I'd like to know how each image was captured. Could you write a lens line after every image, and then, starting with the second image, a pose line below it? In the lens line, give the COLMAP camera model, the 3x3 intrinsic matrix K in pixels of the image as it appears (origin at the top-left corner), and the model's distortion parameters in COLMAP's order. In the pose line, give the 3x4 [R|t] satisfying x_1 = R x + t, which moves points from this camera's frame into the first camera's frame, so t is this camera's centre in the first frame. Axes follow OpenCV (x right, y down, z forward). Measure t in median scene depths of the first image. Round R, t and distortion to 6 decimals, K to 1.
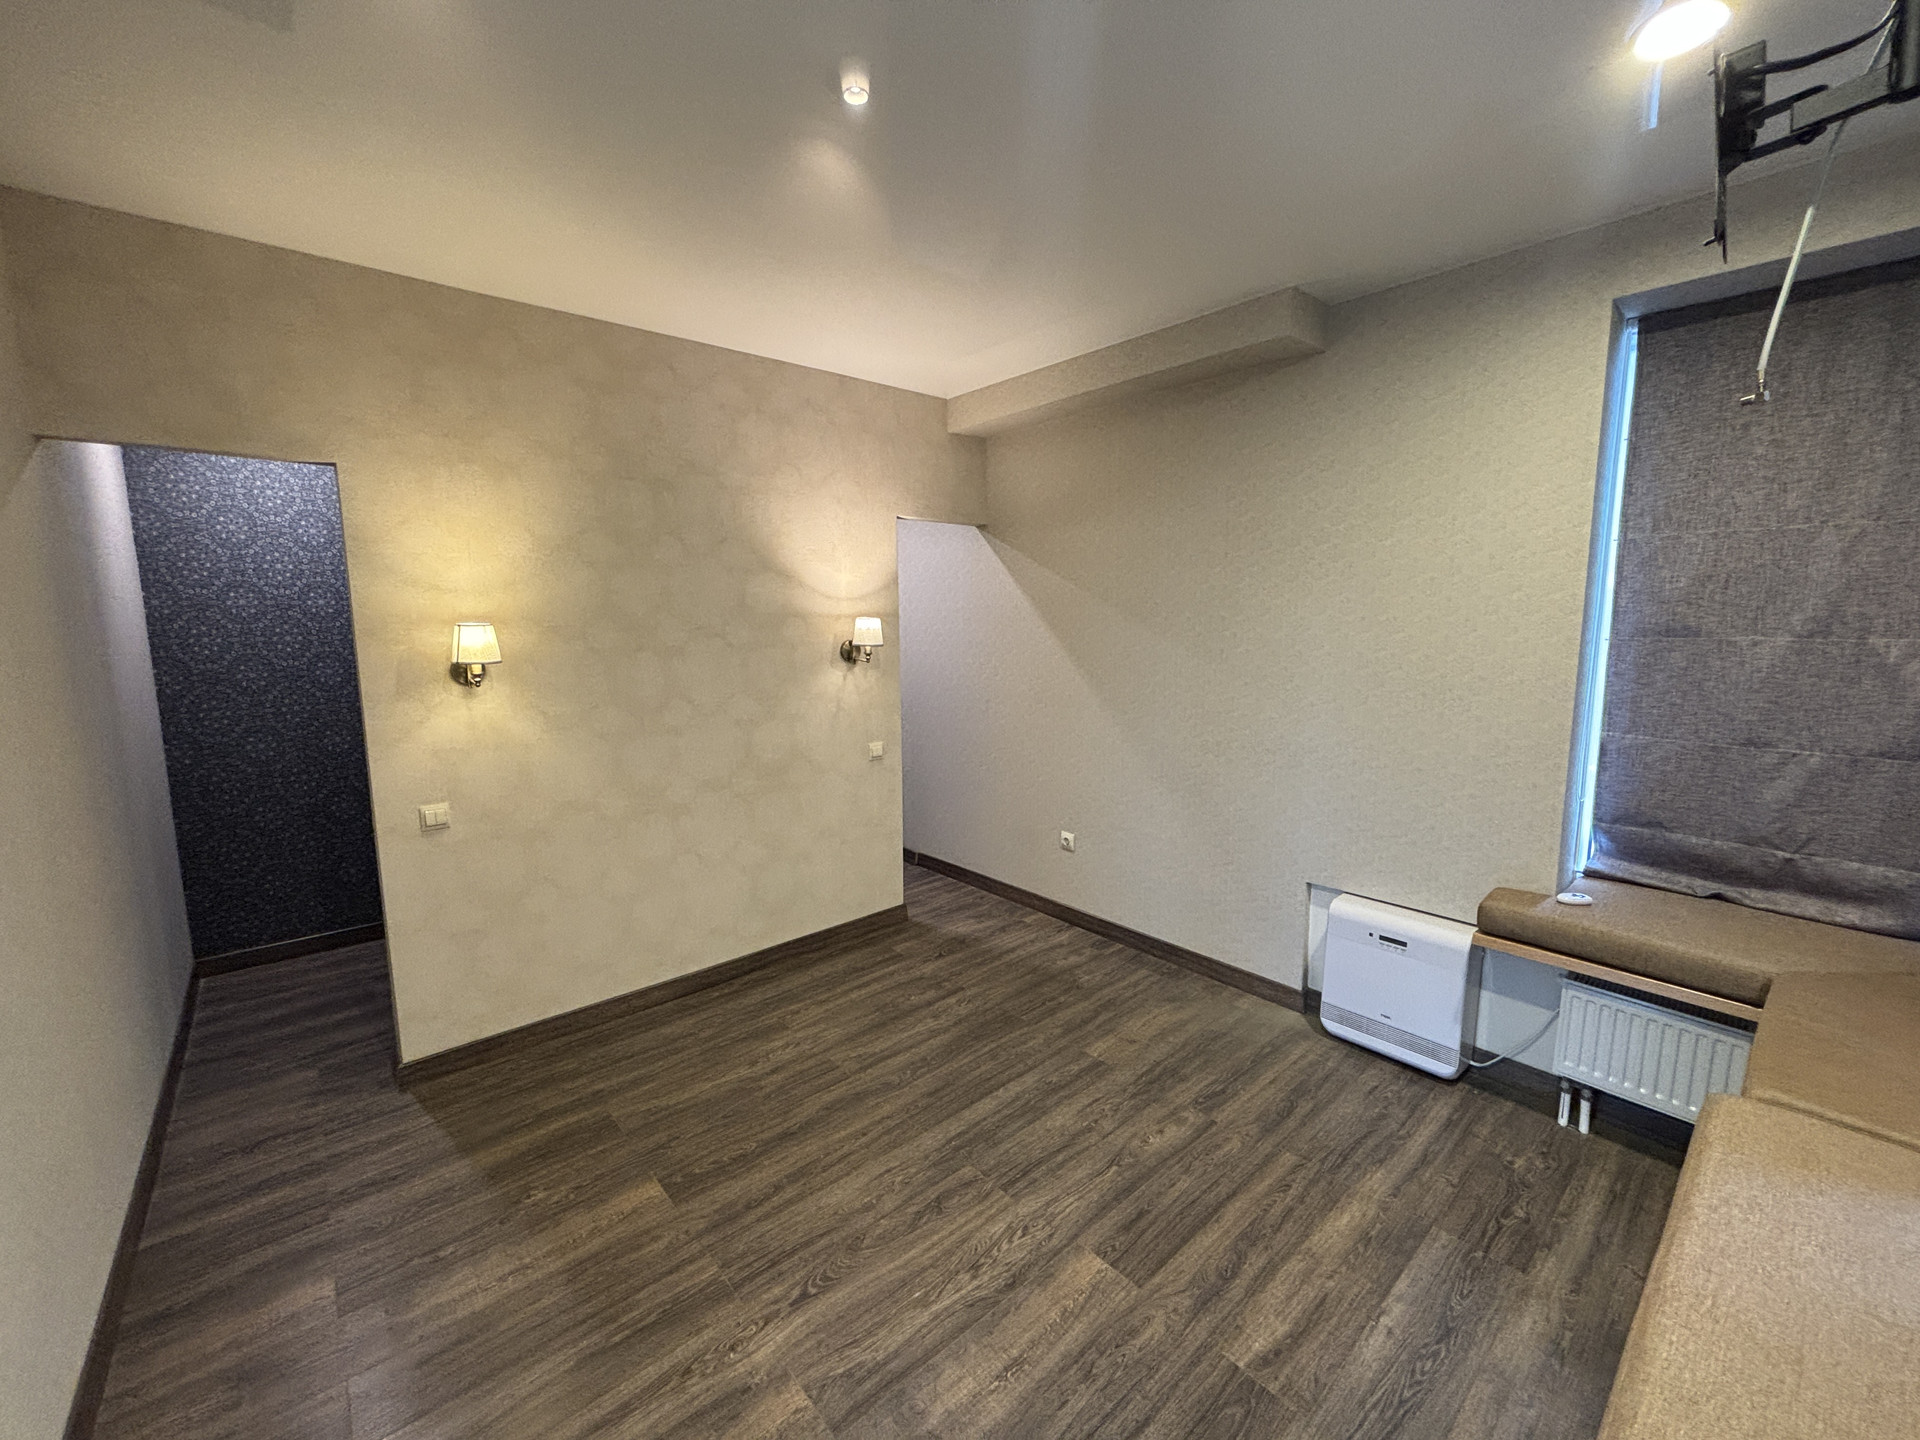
lens RADIAL K [[780.8, 0, 969.2], [0, 780.8, 720.1], [0, 0, 1]] dist [0.001192, 0.001660]
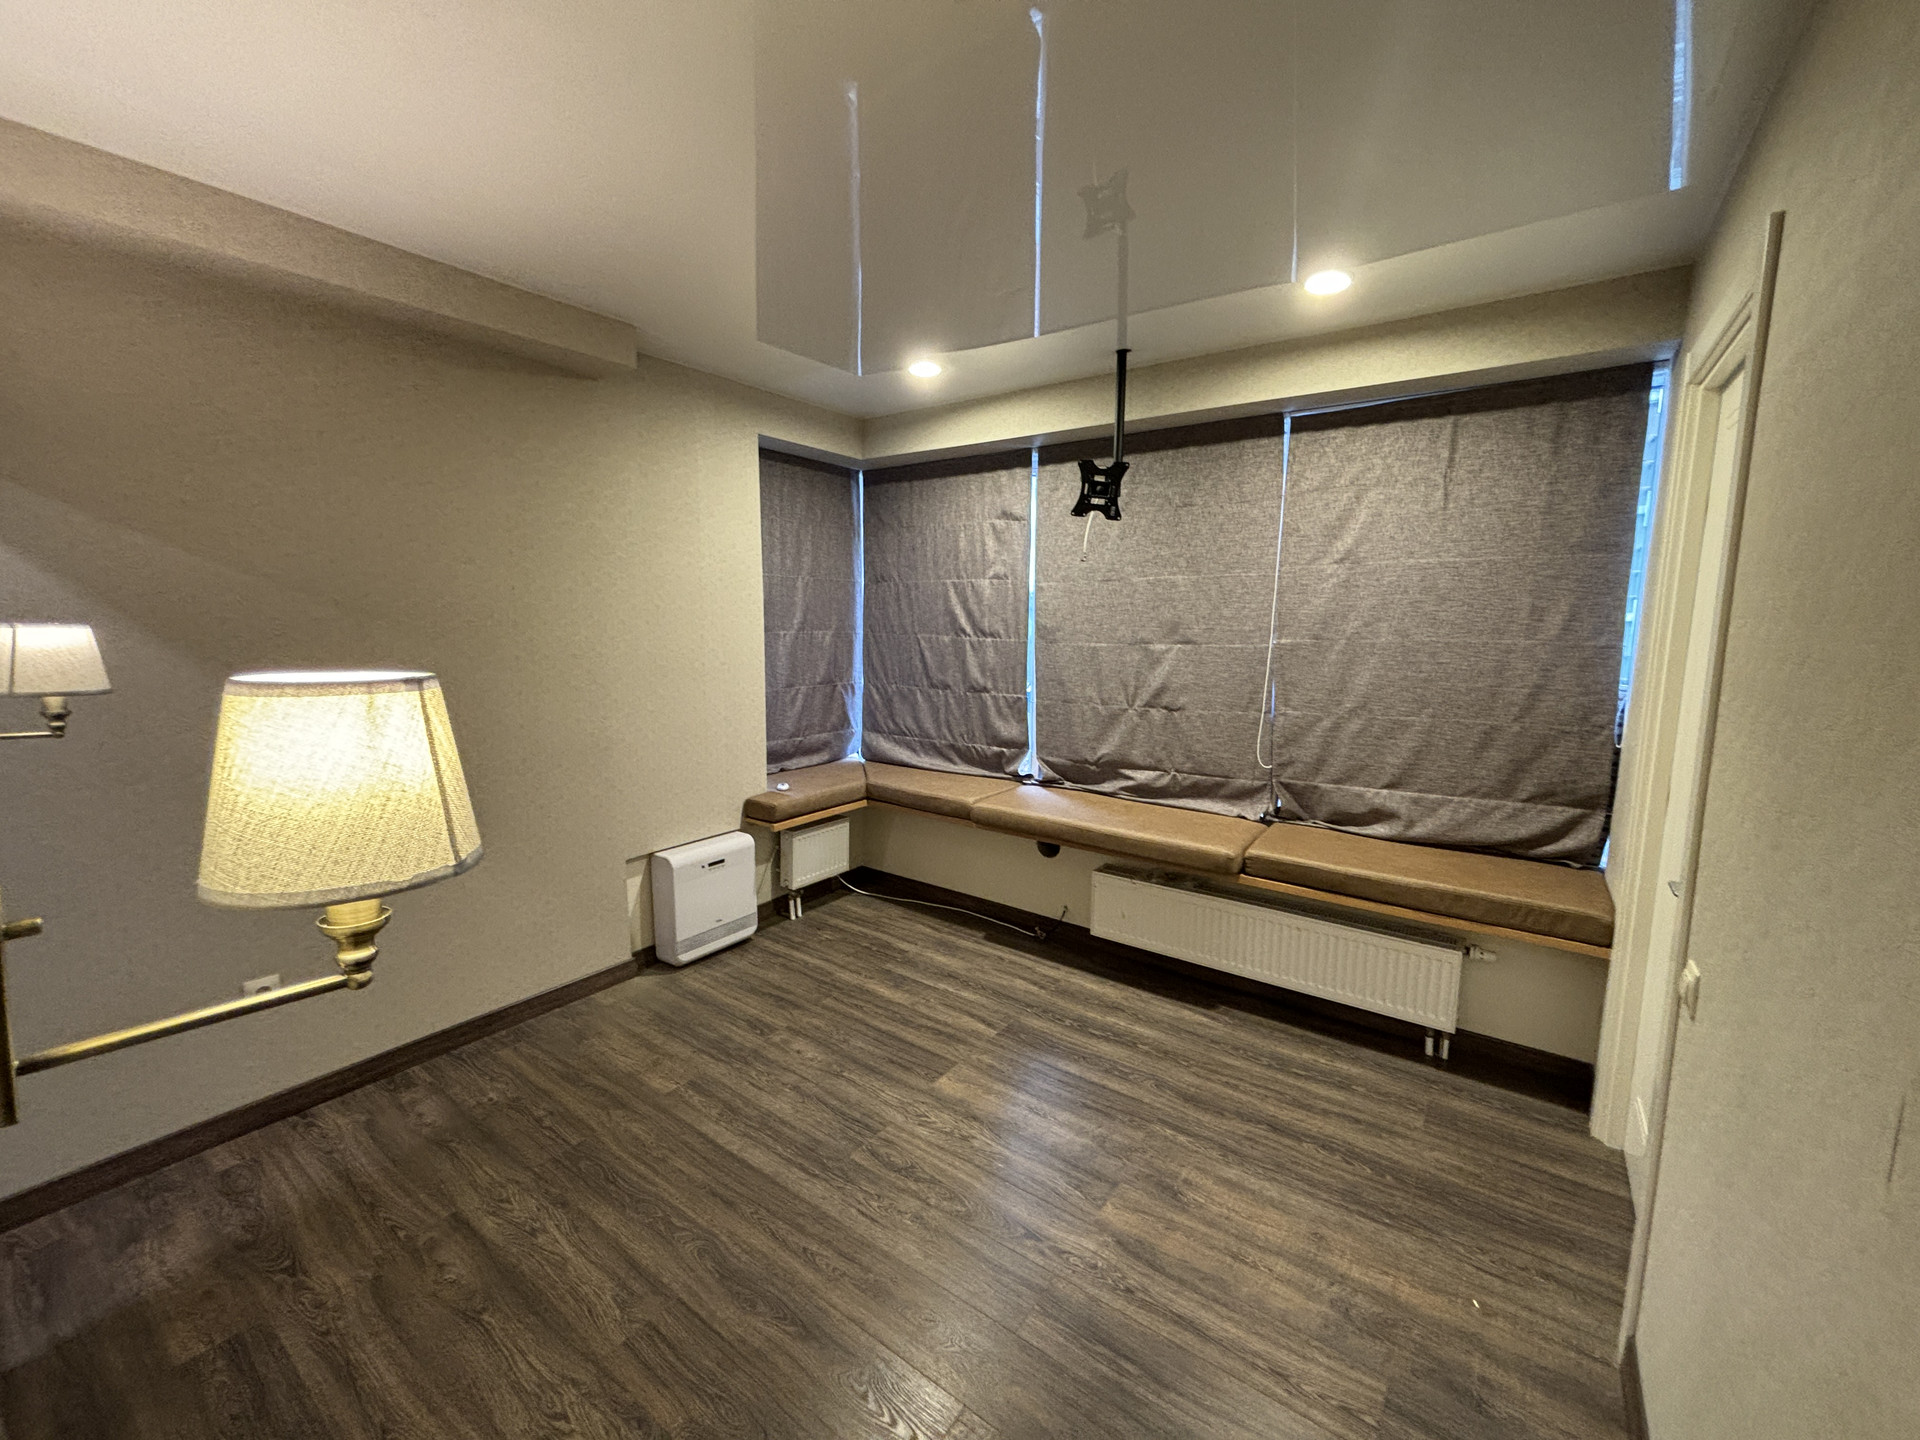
lens RADIAL K [[780.8, 0, 945.3], [0, 780.8, 717.1], [0, 0, 1]] dist [0.001192, 0.001660]
pose [[-0.209207, -0.125889, 0.969734, -0.976716], [0.126688, 0.979832, 0.154531, -0.145452], [-0.969630, 0.155182, -0.189039, 1.007150]]
